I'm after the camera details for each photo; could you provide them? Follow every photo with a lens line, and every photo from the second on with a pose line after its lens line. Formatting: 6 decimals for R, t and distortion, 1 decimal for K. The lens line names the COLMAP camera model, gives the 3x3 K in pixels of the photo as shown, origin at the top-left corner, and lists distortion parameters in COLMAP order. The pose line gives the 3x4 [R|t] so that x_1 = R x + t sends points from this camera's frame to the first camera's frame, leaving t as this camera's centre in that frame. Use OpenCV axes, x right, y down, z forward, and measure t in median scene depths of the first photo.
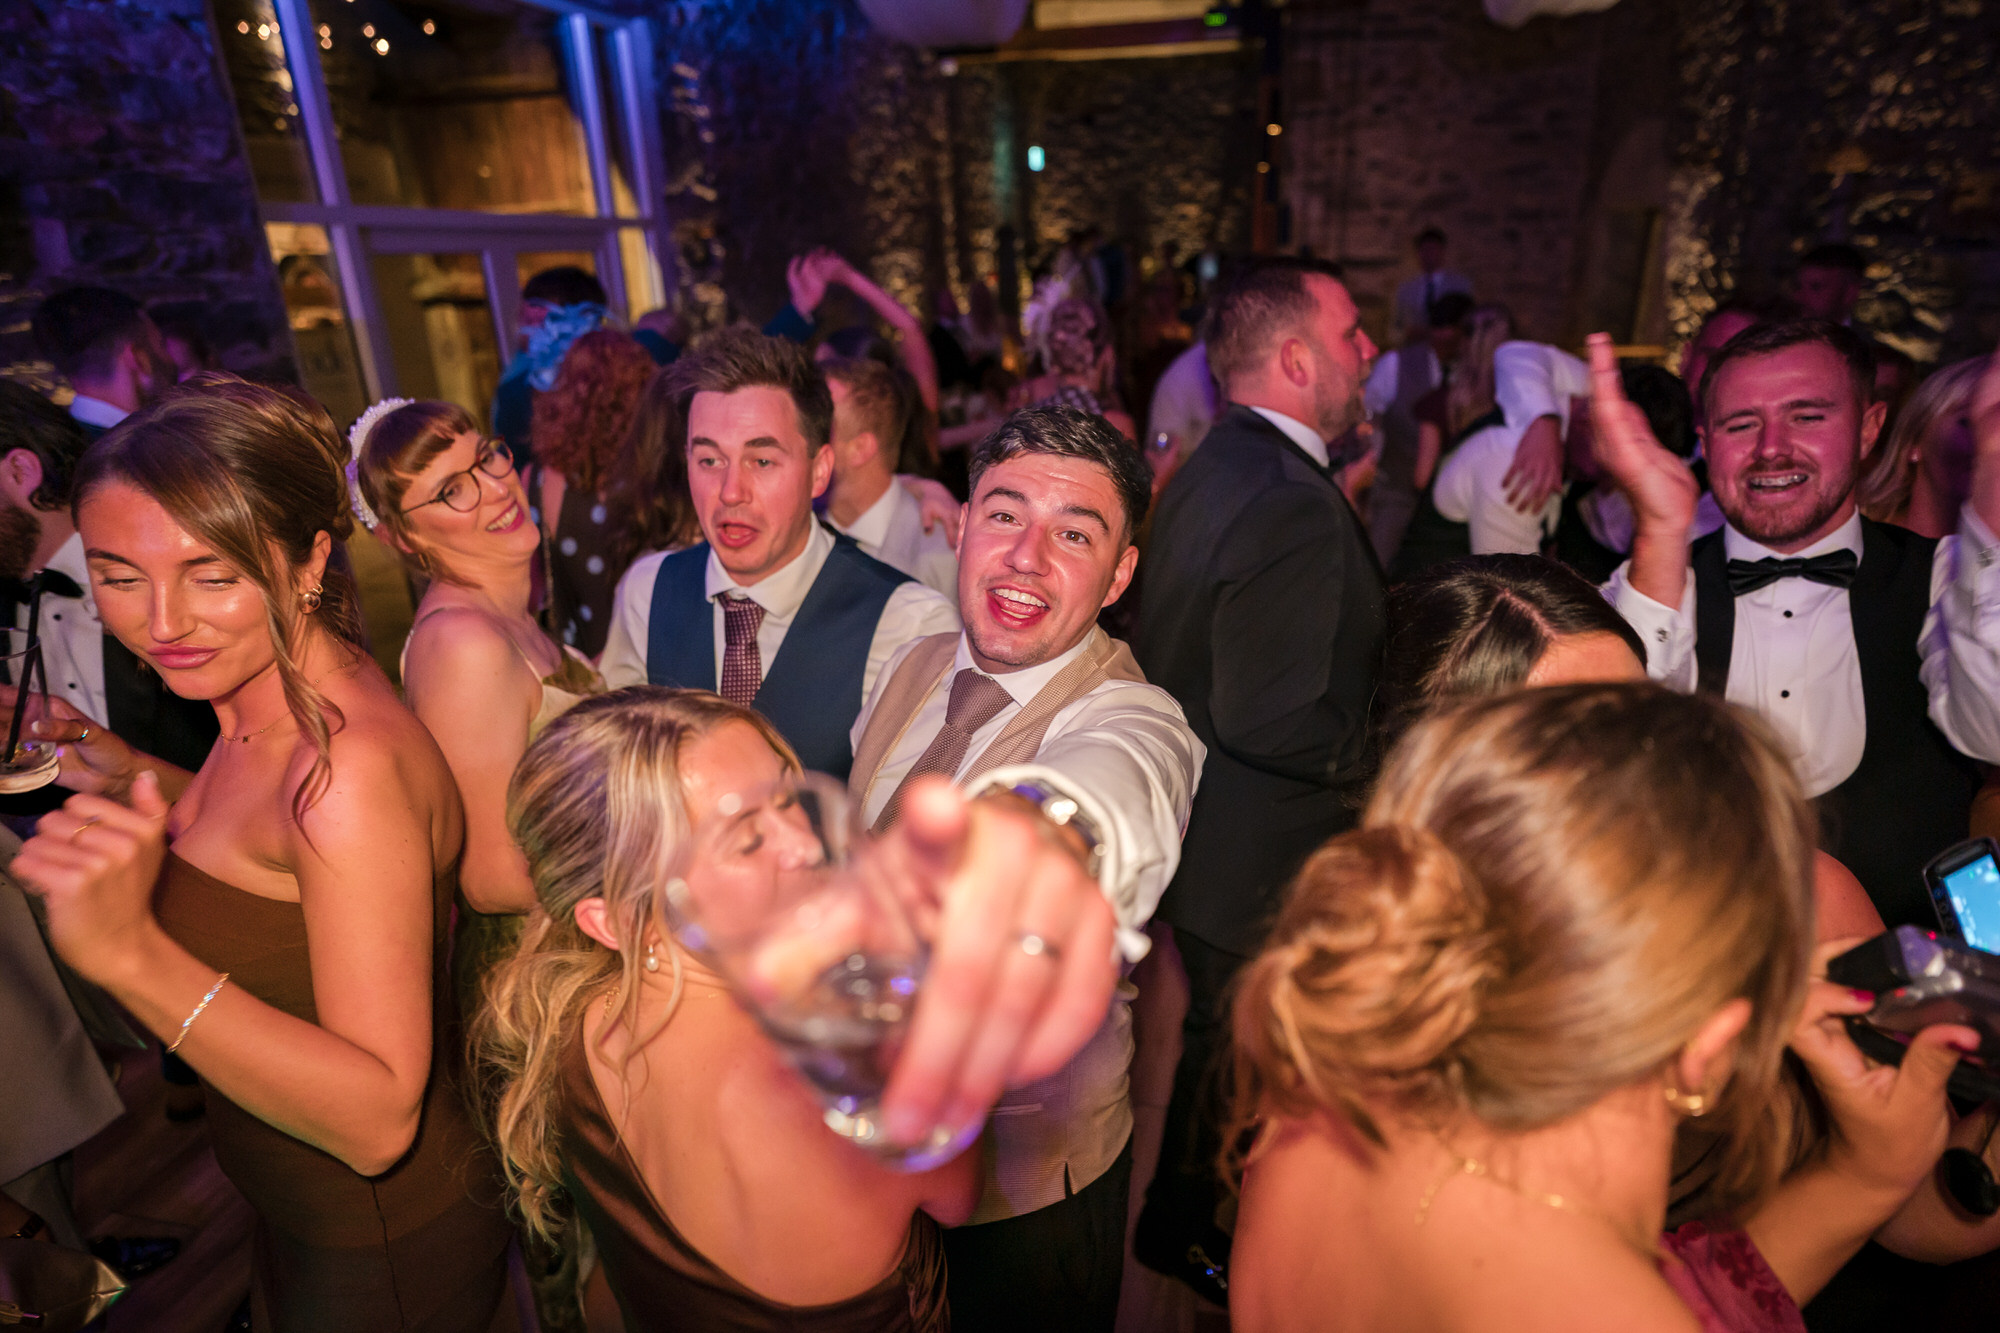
lens RADIAL K [[1085.1, 0, 1008.7], [0, 1085.1, 659.1], [0, 0, 1]] dist [-0.001738, 0.003651]
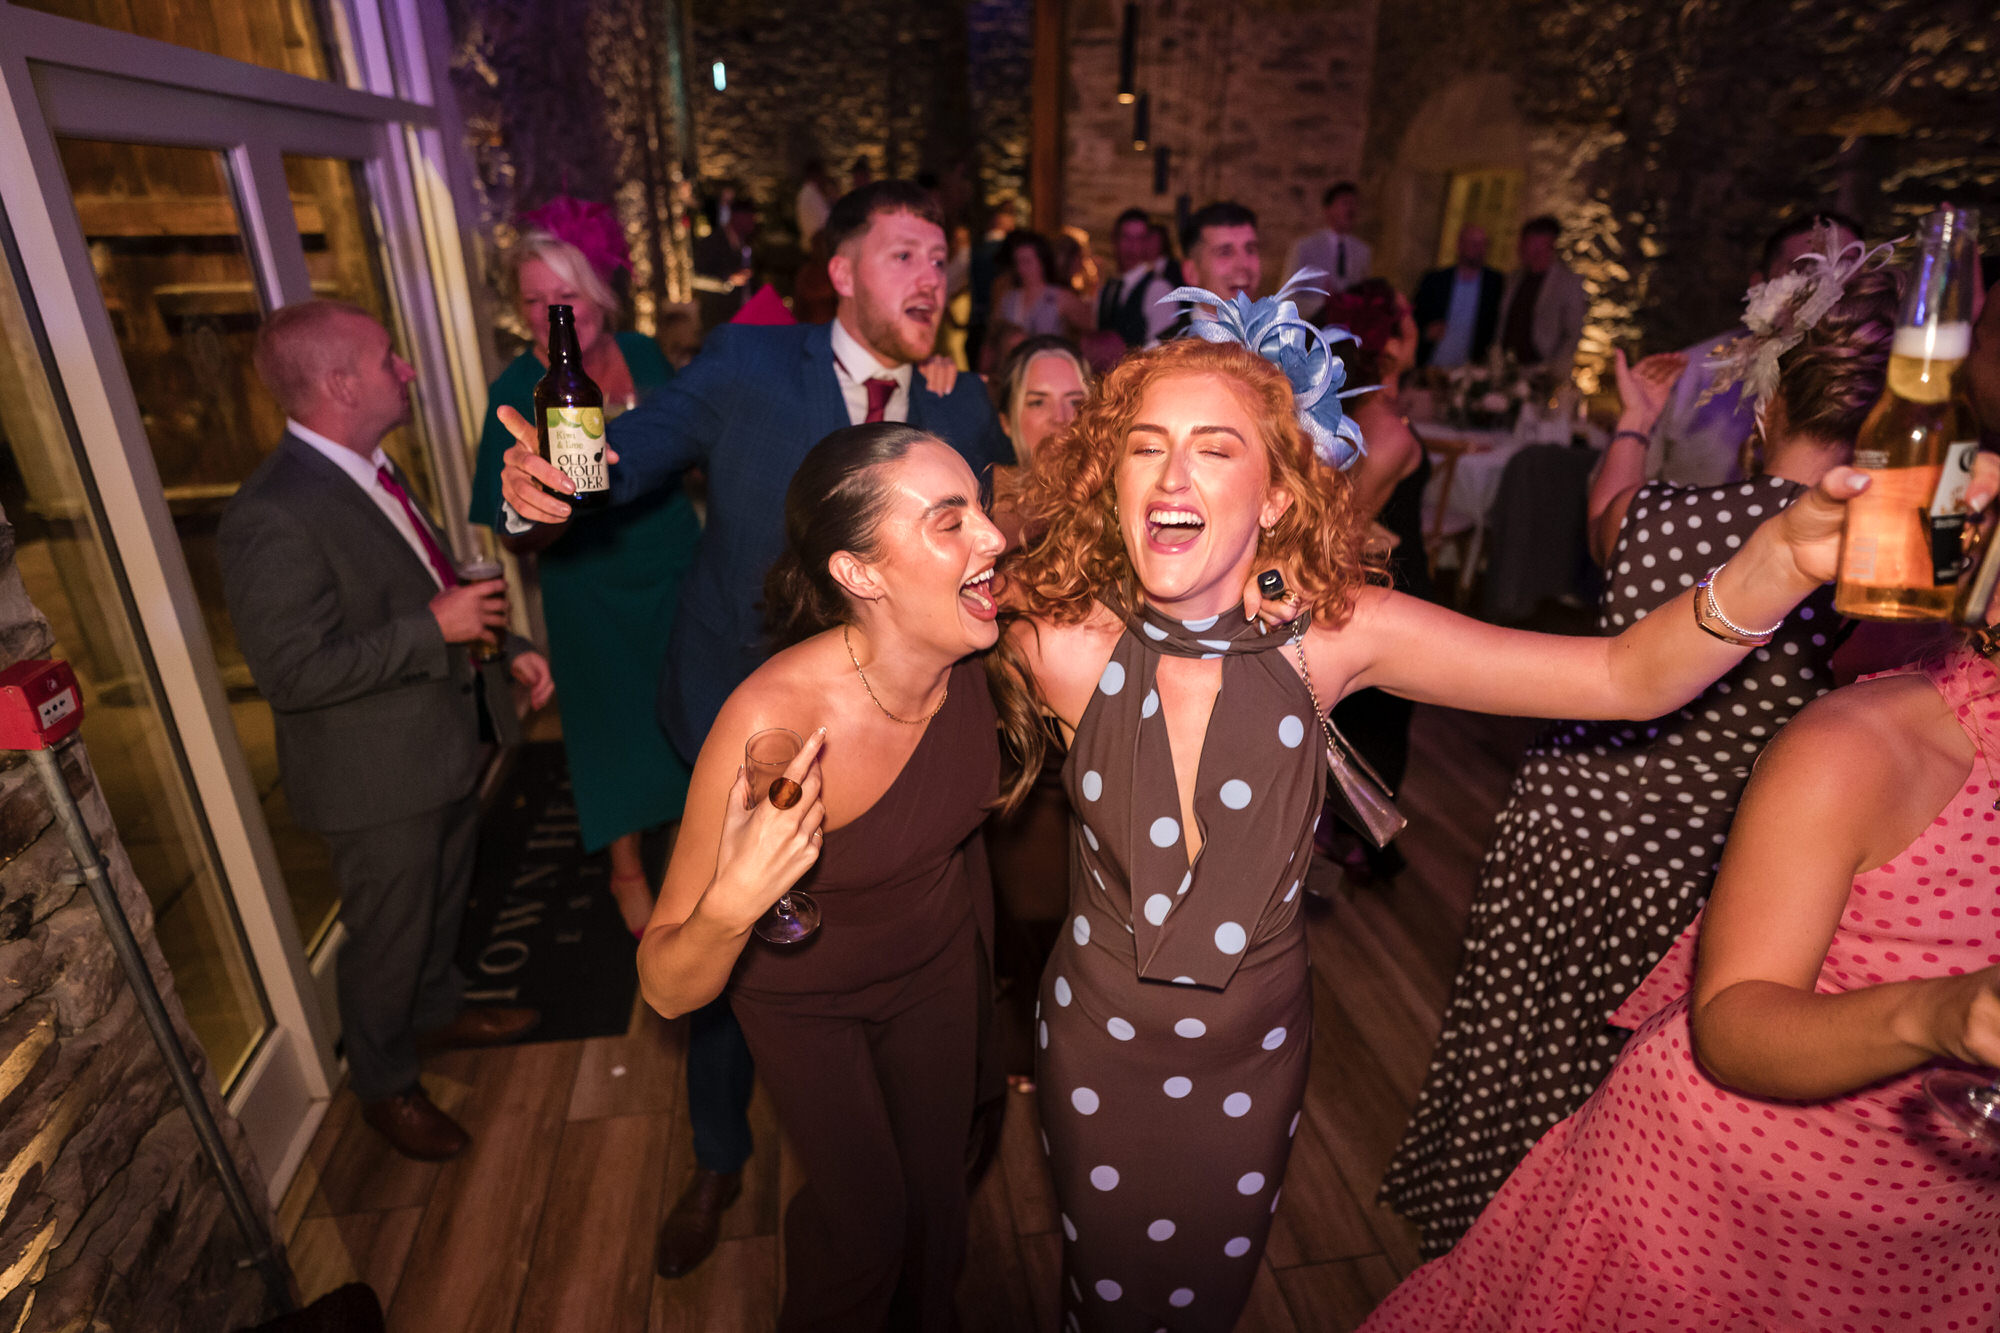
lens RADIAL K [[1085.1, 0, 991.2], [0, 1085.1, 681.8], [0, 0, 1]] dist [-0.001738, 0.003651]
pose [[0.928615, -0.121228, 0.350683, -0.175539], [0.100702, 0.991990, 0.076262, -0.063647], [-0.357119, -0.035503, 0.933384, 0.190803]]
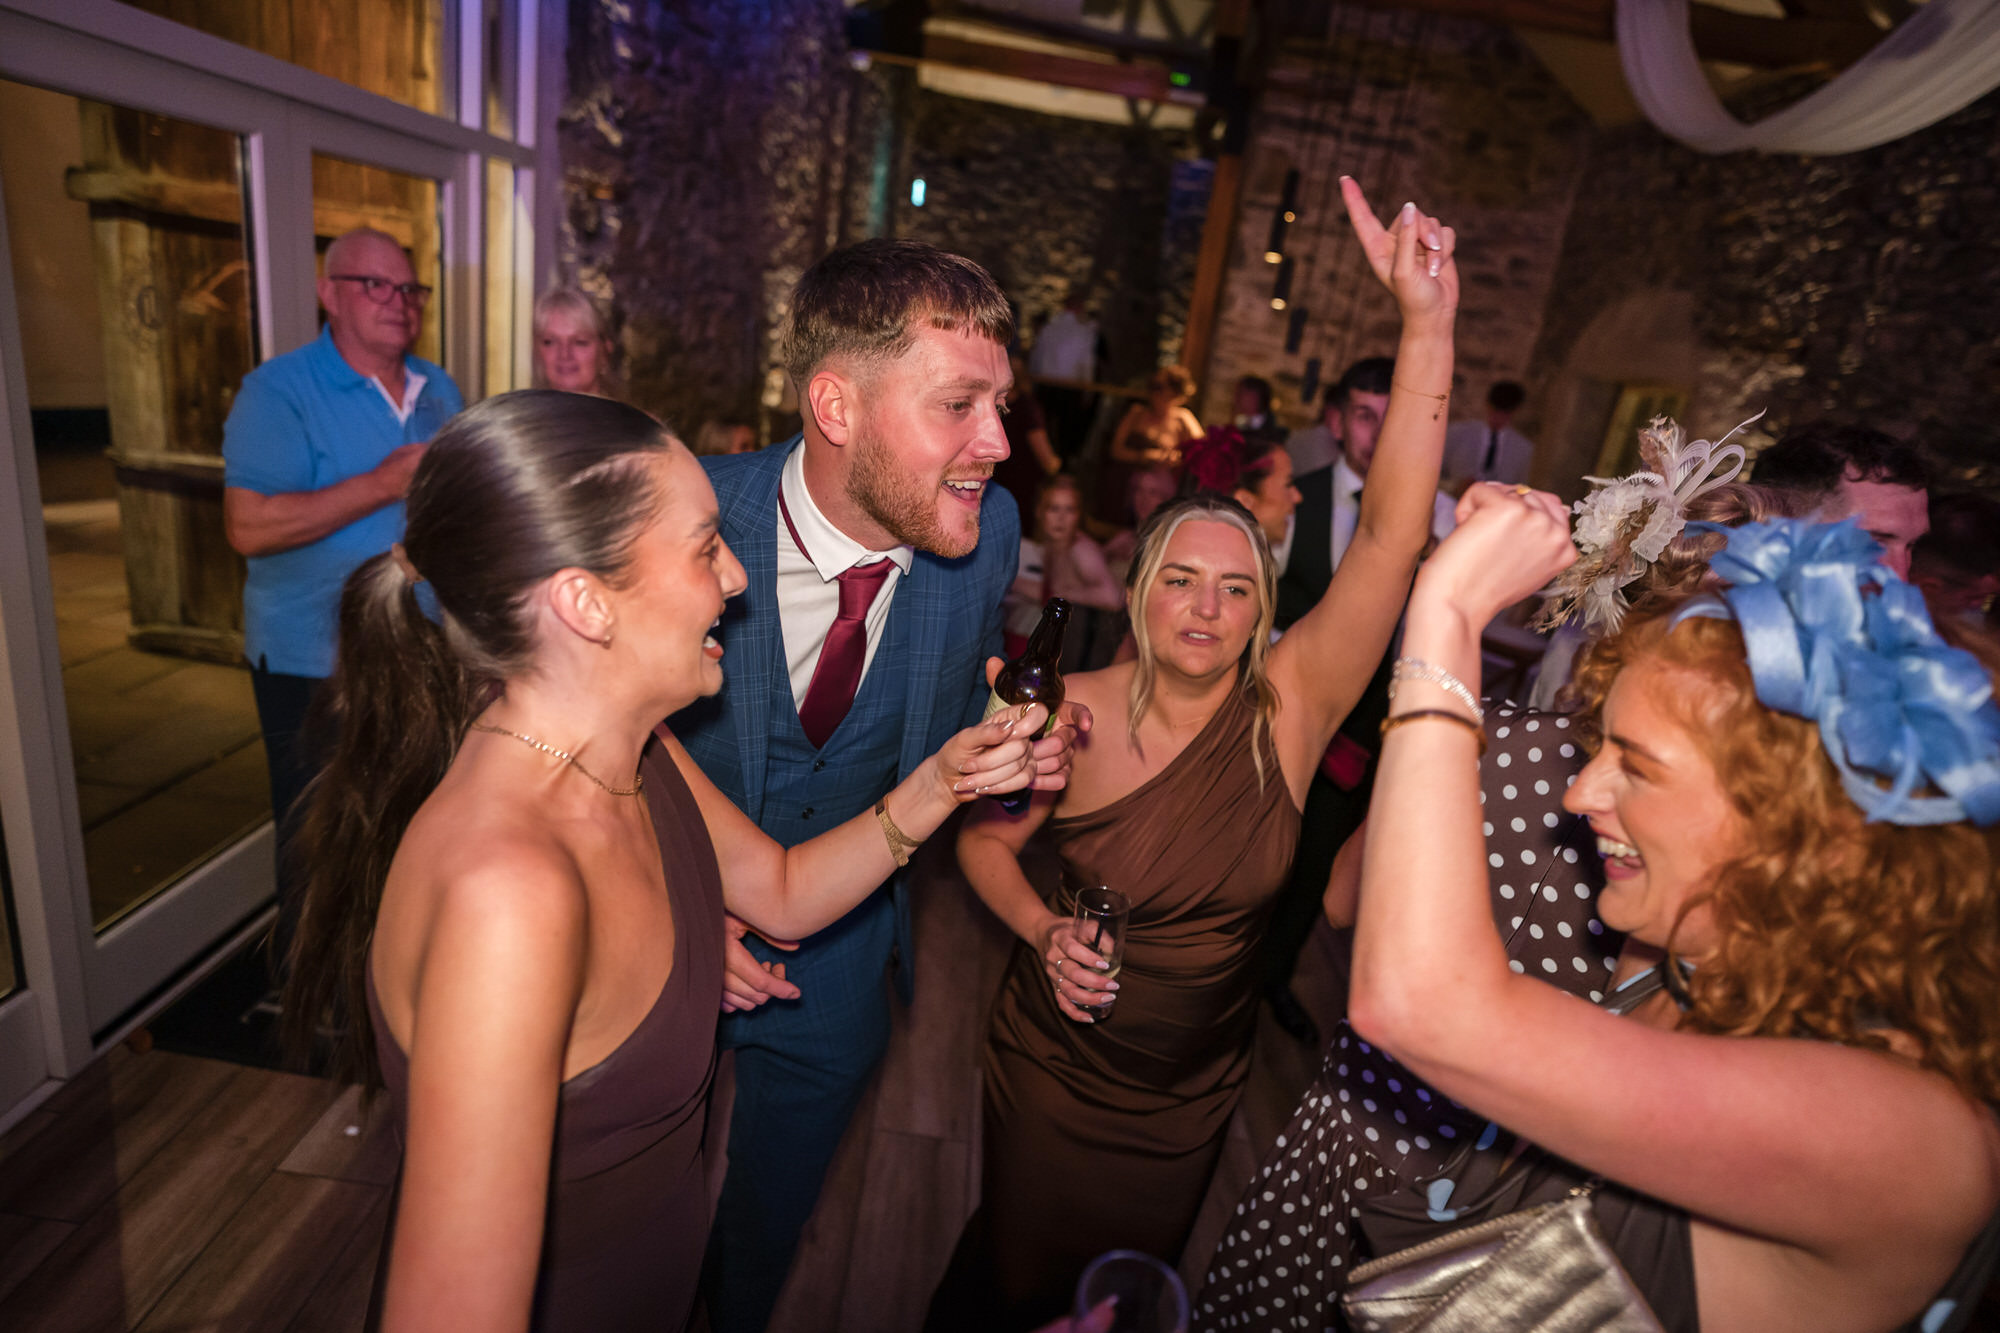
lens RADIAL K [[1085.1, 0, 983.6], [0, 1085.1, 674.0], [0, 0, 1]] dist [-0.001738, 0.003651]
pose [[0.967241, 0.108426, 0.229541, -0.113185], [-0.101736, 0.993974, -0.040818, -0.063014], [-0.232583, 0.016128, 0.972443, 0.199040]]
